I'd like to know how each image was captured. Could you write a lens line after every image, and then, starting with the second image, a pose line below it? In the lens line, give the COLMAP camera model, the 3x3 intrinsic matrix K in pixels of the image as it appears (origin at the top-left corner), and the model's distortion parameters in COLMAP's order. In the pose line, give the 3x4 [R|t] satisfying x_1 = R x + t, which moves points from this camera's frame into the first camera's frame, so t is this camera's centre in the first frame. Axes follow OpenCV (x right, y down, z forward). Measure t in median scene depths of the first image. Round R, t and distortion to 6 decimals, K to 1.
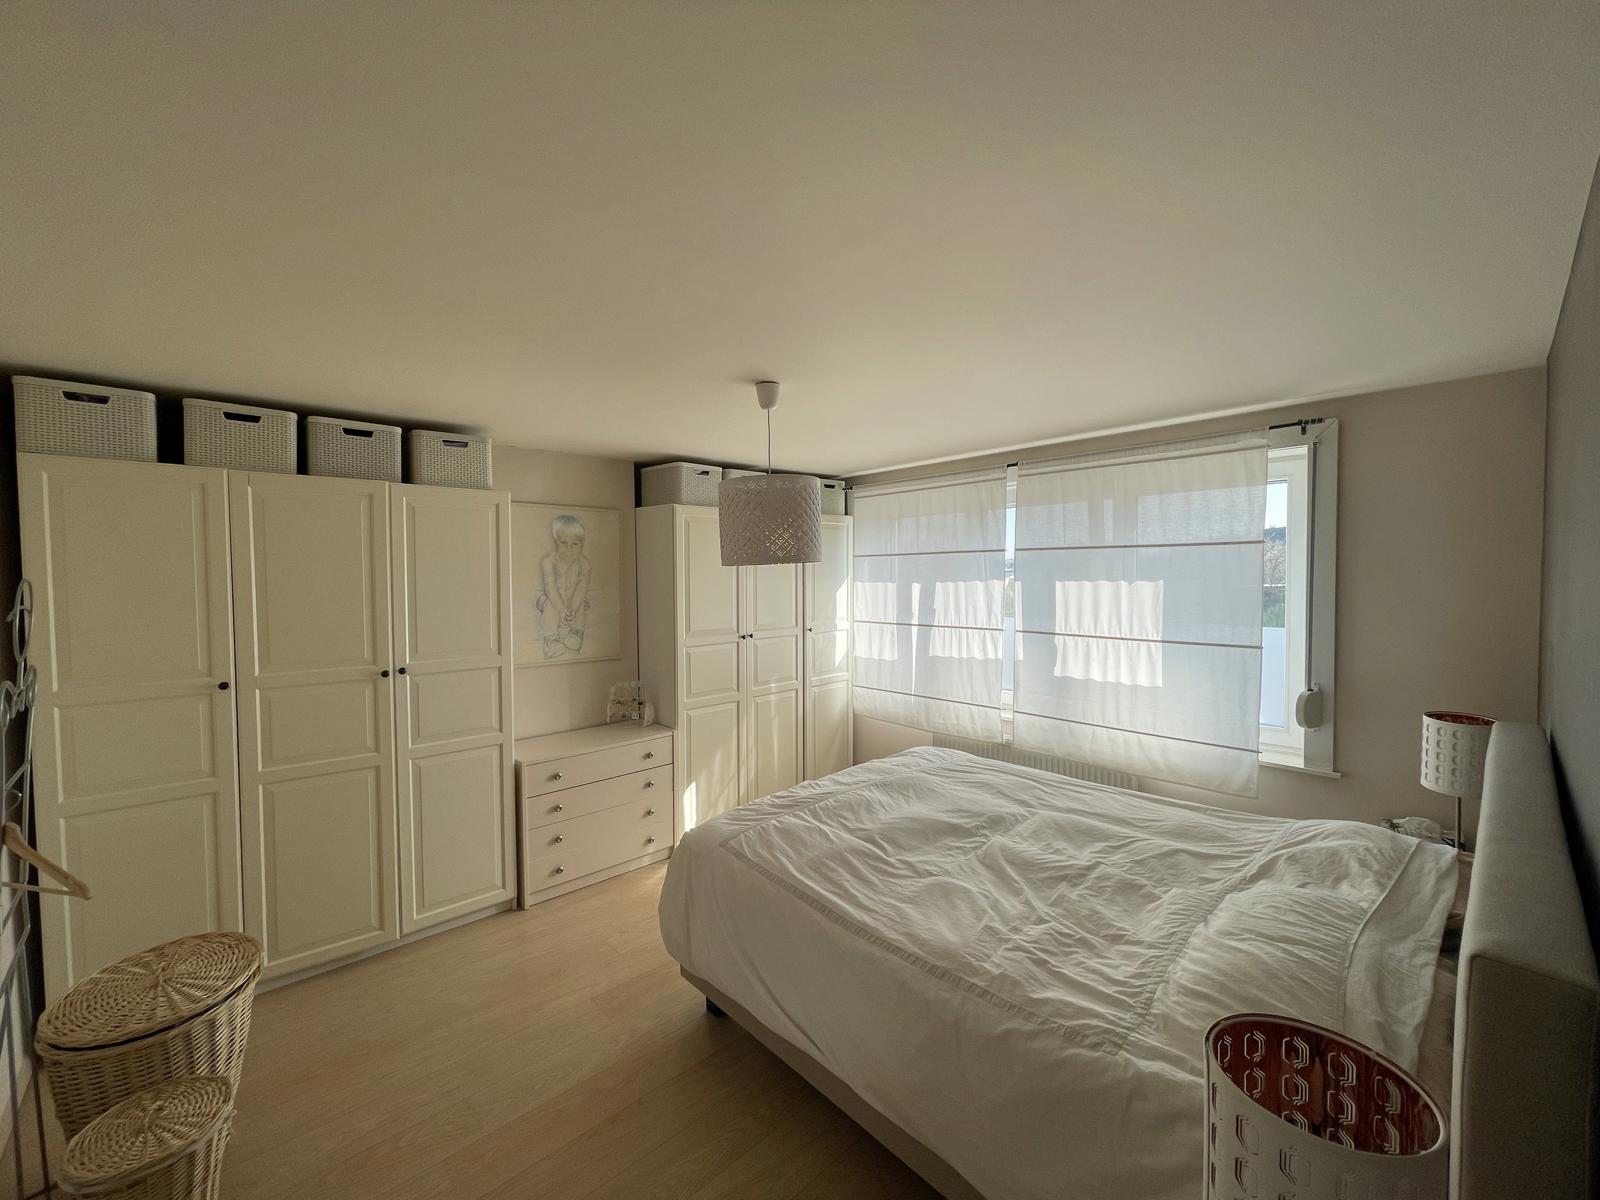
lens RADIAL K [[647.5, 0, 799.6], [0, 647.5, 594.7], [0, 0, 1]] dist [-0.001631, 0.000646]
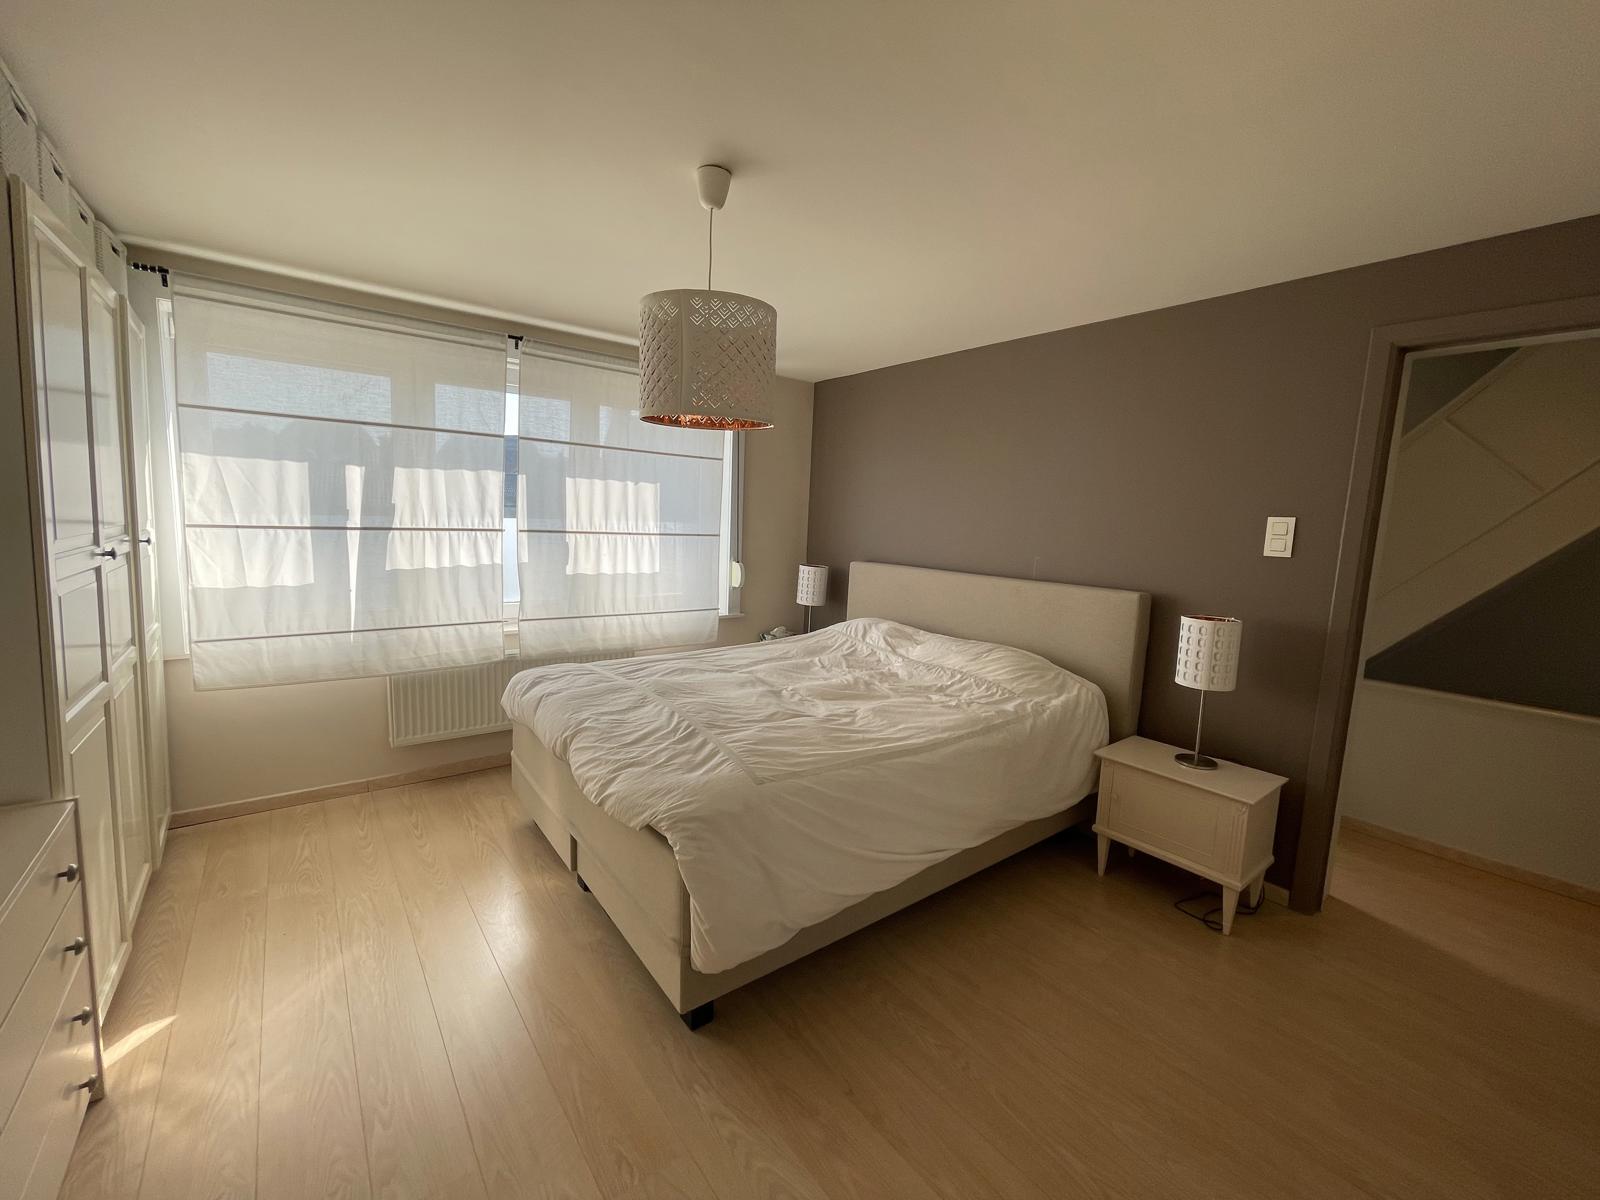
lens RADIAL K [[647.5, 0, 796.9], [0, 647.5, 594.3], [0, 0, 1]] dist [-0.001631, 0.000646]
pose [[0.082301, -0.103027, 0.991268, -0.568493], [-0.007379, 0.994552, 0.103981, 0.051271], [-0.996580, -0.015872, 0.081092, 0.585796]]
